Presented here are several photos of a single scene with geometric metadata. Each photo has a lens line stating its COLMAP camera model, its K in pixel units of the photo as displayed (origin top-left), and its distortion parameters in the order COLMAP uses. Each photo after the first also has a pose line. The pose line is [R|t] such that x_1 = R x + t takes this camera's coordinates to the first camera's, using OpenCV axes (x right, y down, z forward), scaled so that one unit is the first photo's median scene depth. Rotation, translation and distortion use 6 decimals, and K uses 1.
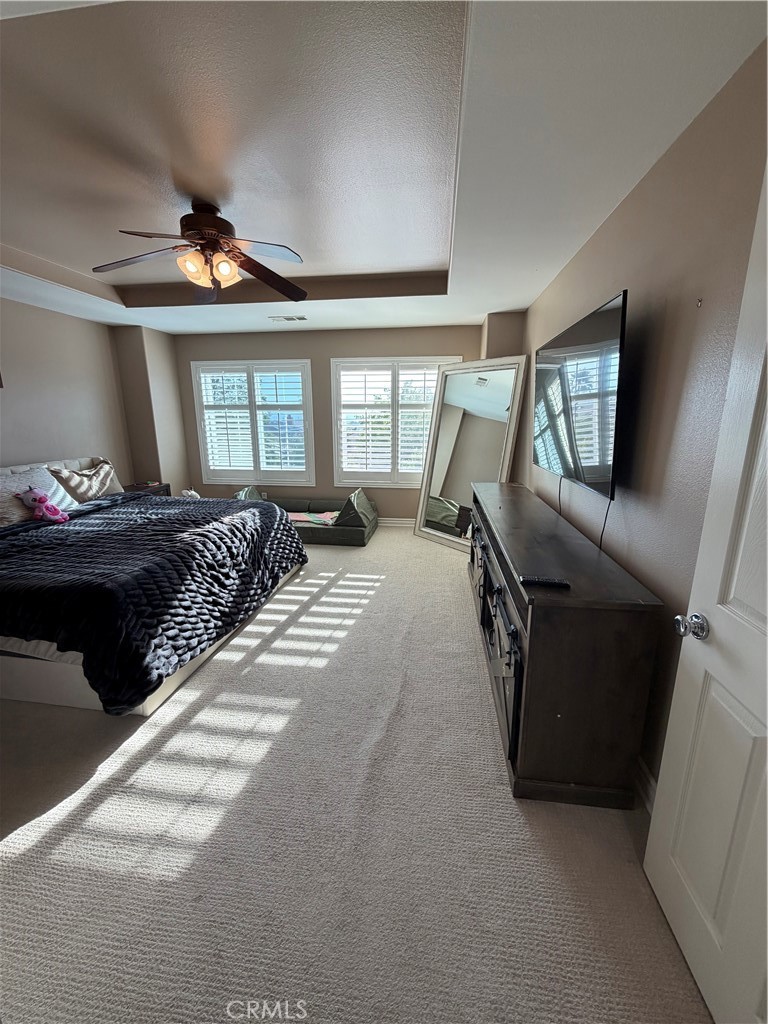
lens RADIAL K [[412.0, 0, 386.3], [0, 412.0, 505.5], [0, 0, 1]] dist [0.007933, 0.000021]
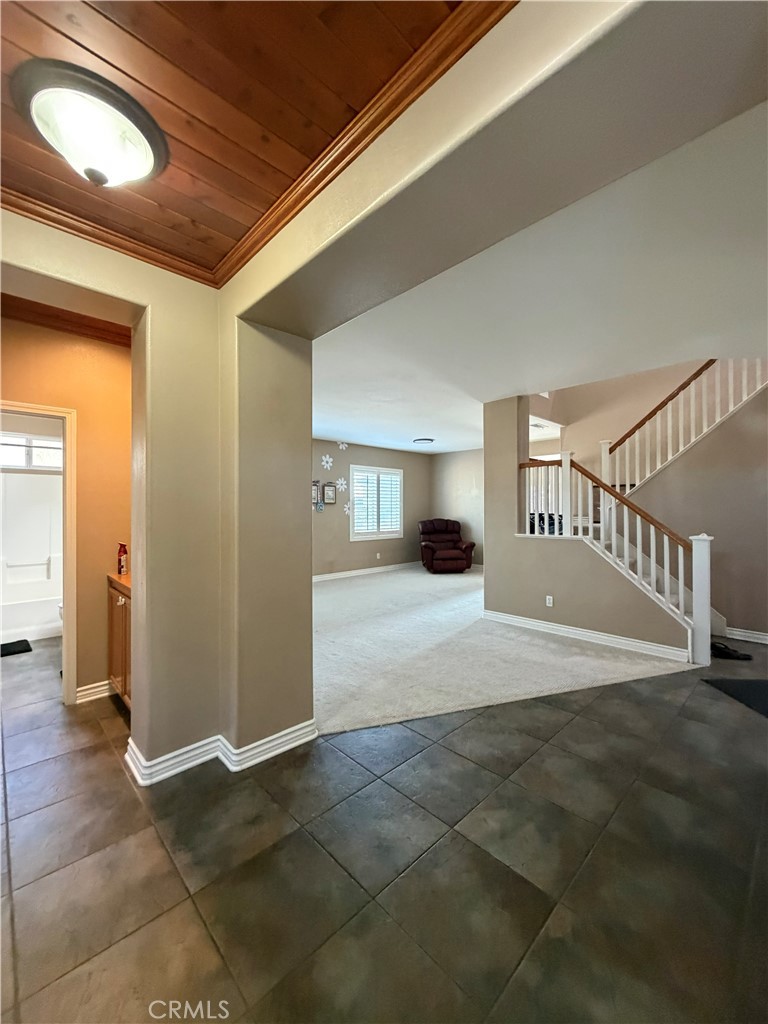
lens RADIAL K [[412.0, 0, 386.3], [0, 412.0, 505.5], [0, 0, 1]] dist [0.007933, 0.000021]
pose [[0.614152, 0.004606, 0.789174, -3.045674], [0.173206, 0.974815, -0.140482, 0.092328], [-0.769946, 0.222968, 0.597887, -0.031221]]
